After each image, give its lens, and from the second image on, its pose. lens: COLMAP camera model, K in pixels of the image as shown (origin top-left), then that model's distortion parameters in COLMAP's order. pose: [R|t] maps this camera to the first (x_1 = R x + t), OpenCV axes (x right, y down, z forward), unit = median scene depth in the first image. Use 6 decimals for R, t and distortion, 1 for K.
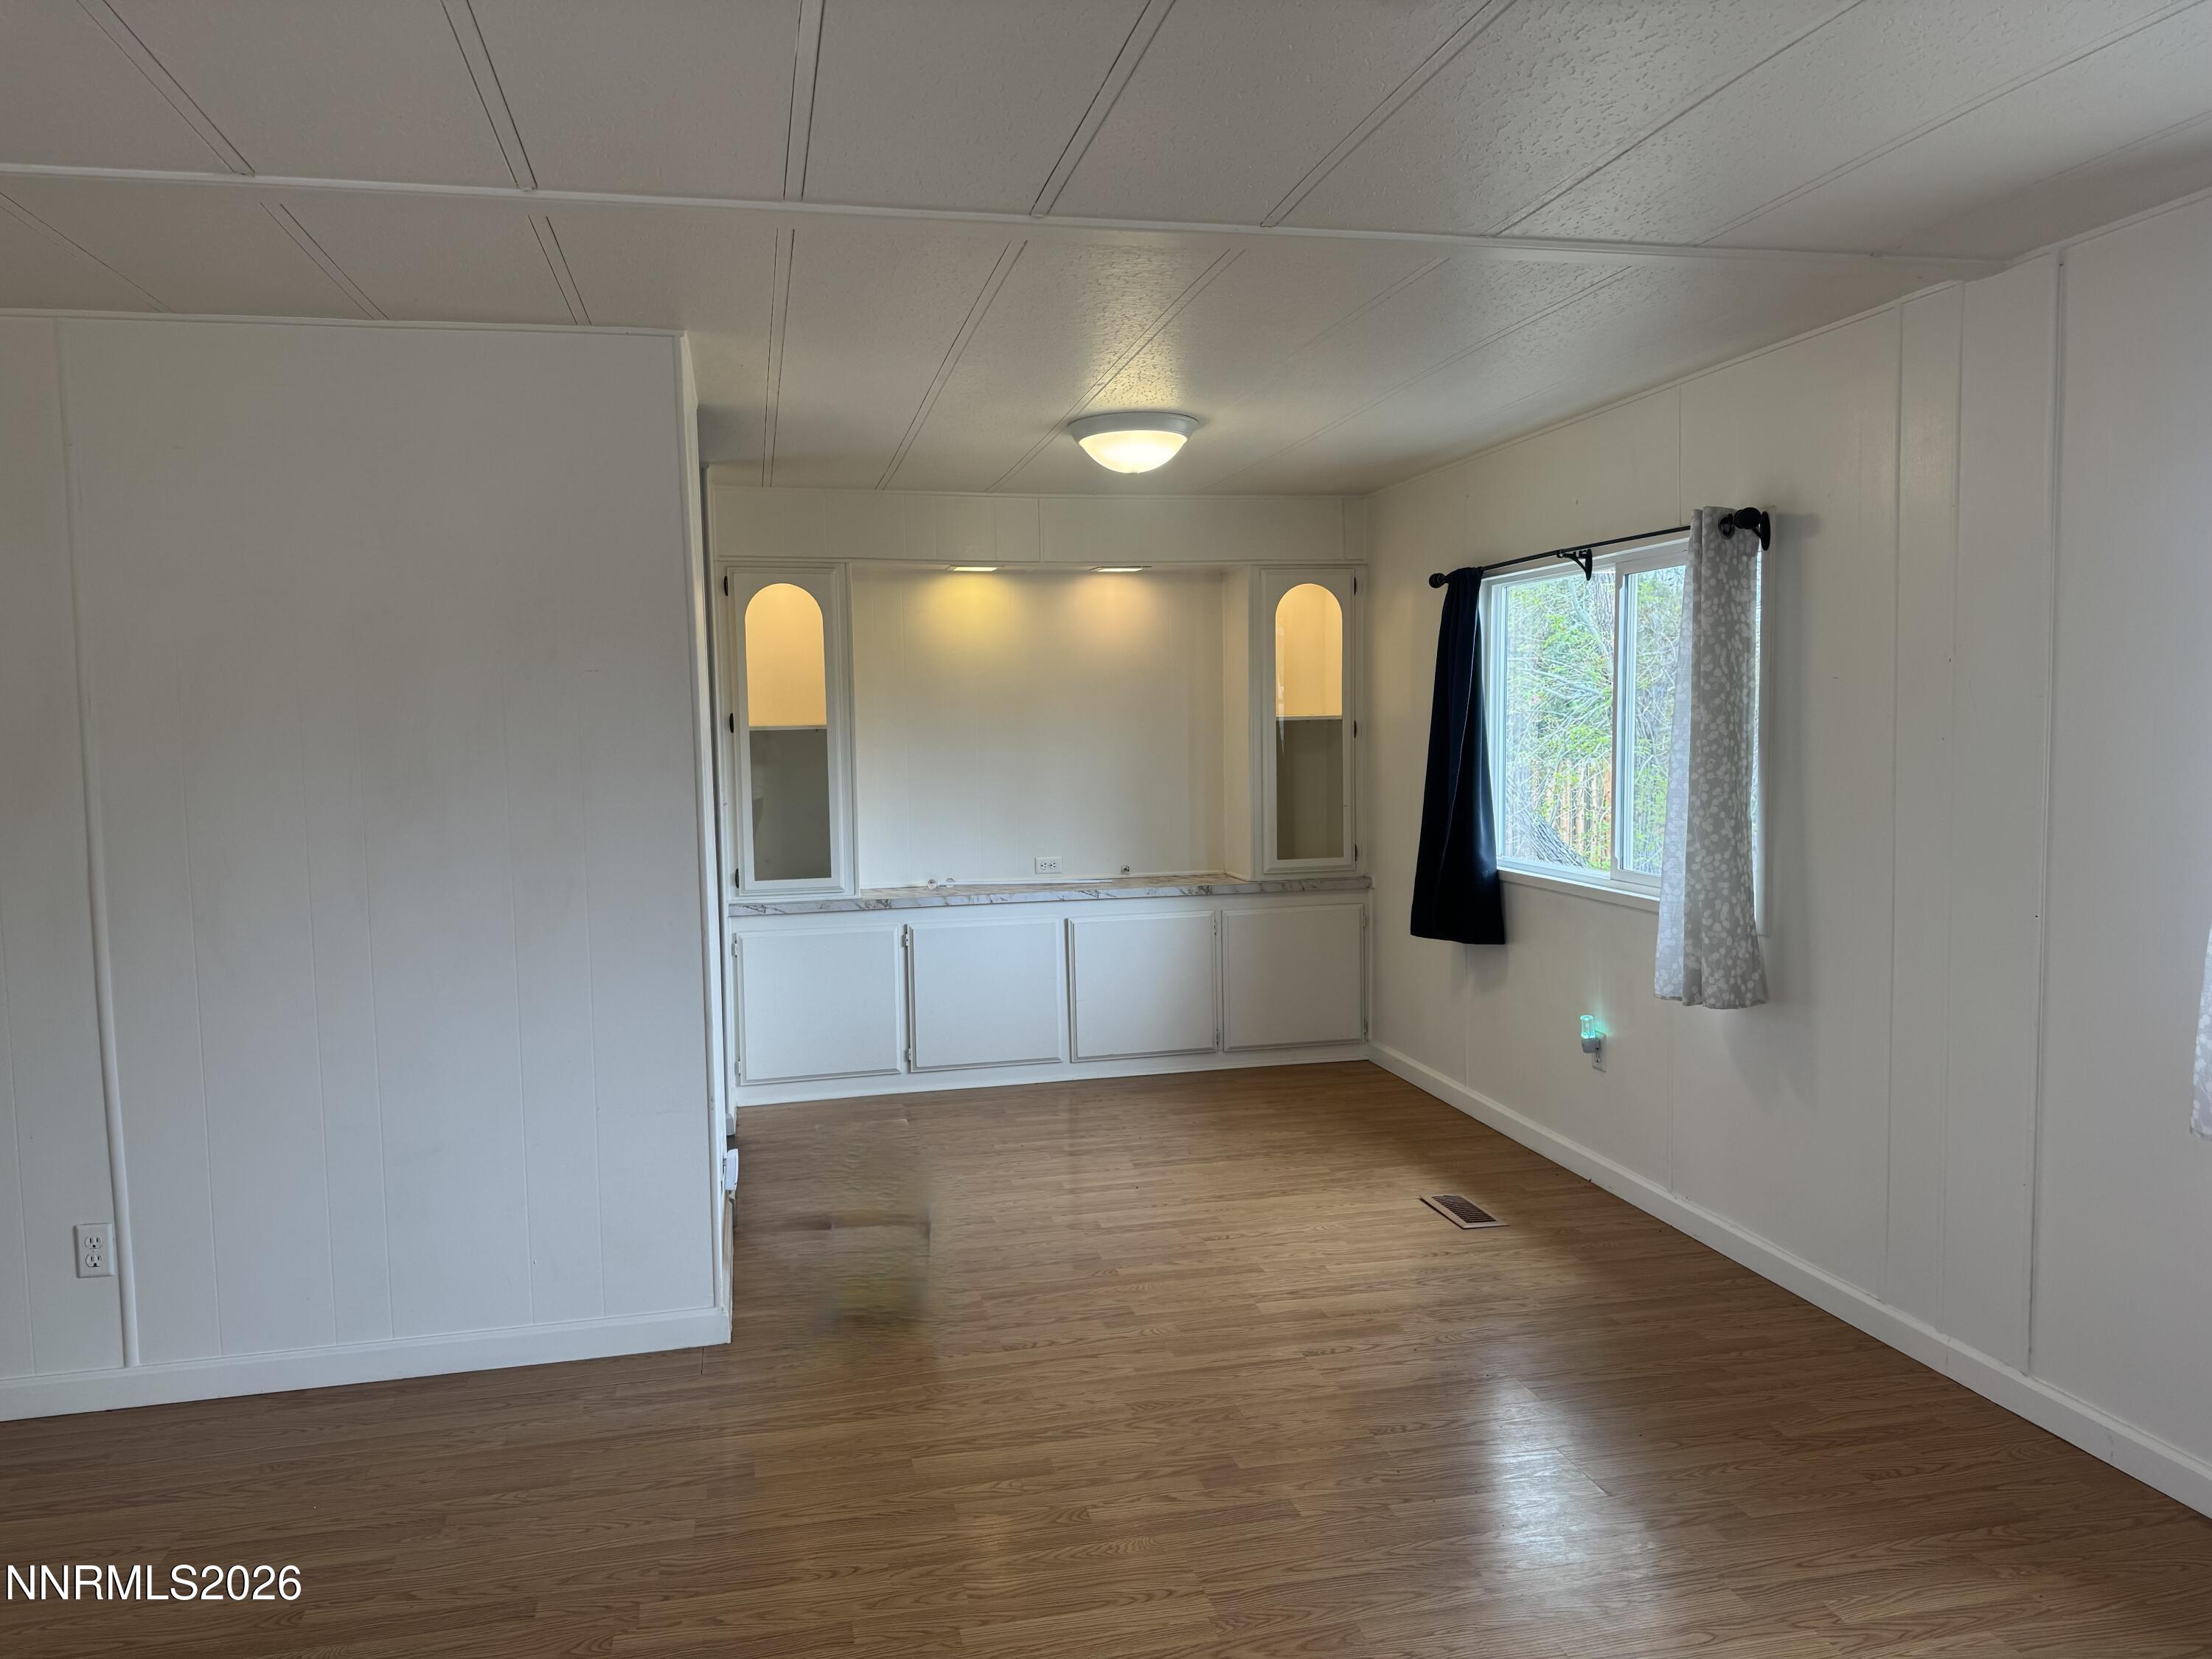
lens RADIAL K [[1547.5, 0, 1106.0], [0, 1547.5, 829.5], [0, 0, 1]] dist [0.051887, -0.084552]
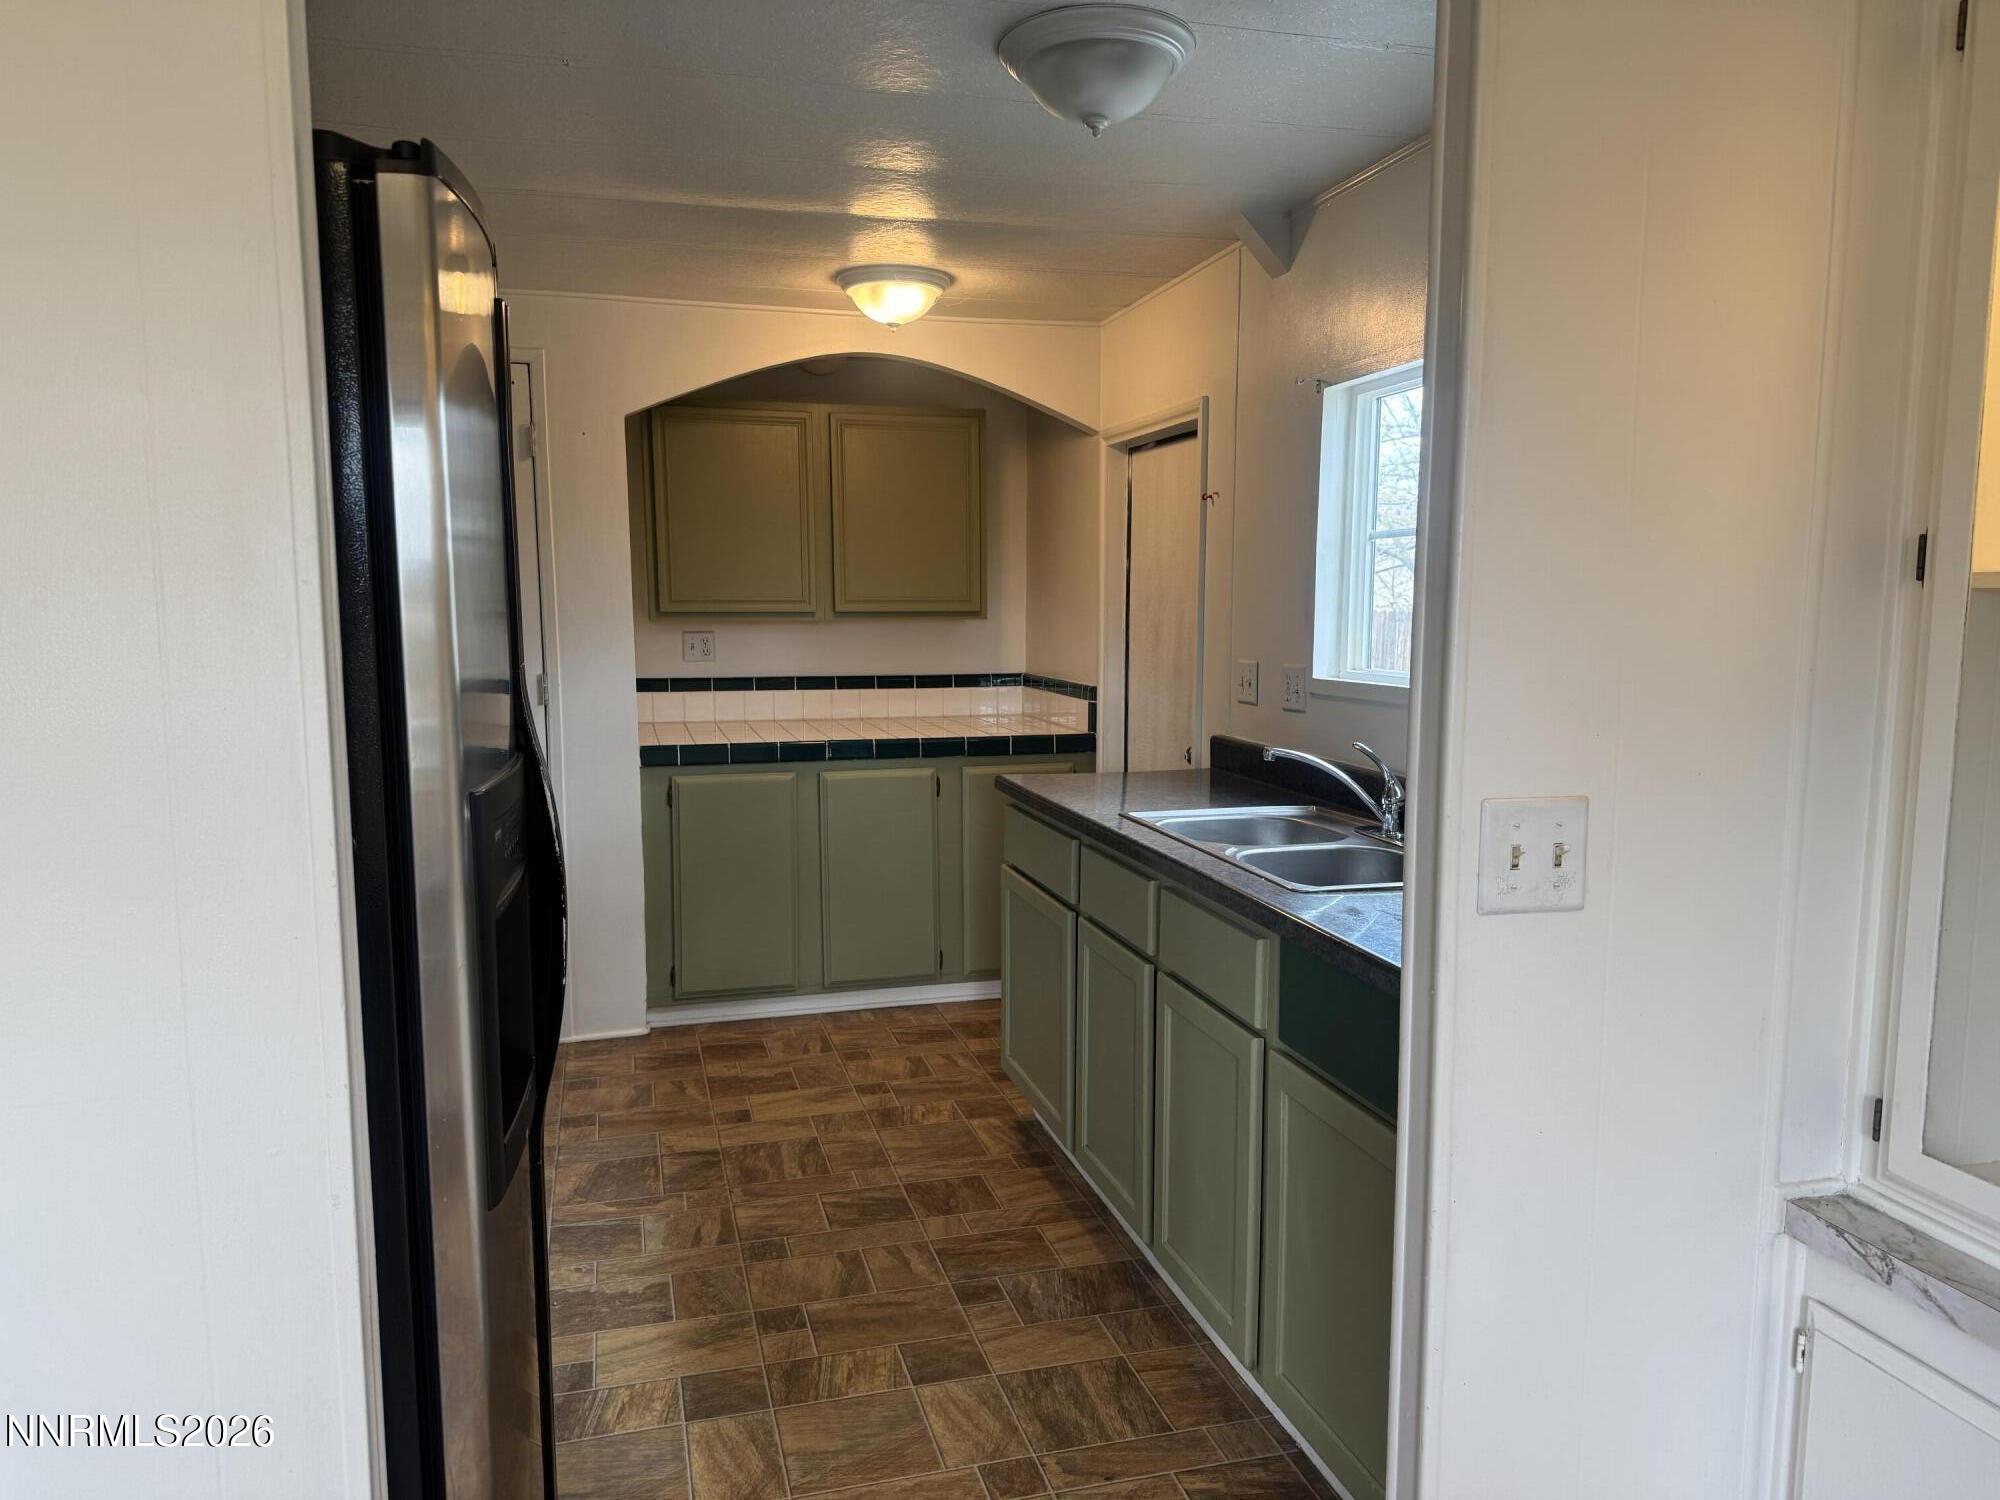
lens RADIAL K [[1418.7, 0, 1000.0], [0, 1418.7, 750.0], [0, 0, 1]] dist [0.185817, -0.366596]
pose [[0.041279, 0.129958, -0.990660, 0.004857], [-0.074128, 0.989171, 0.126674, -0.063196], [0.996394, 0.068207, 0.050466, 0.952029]]
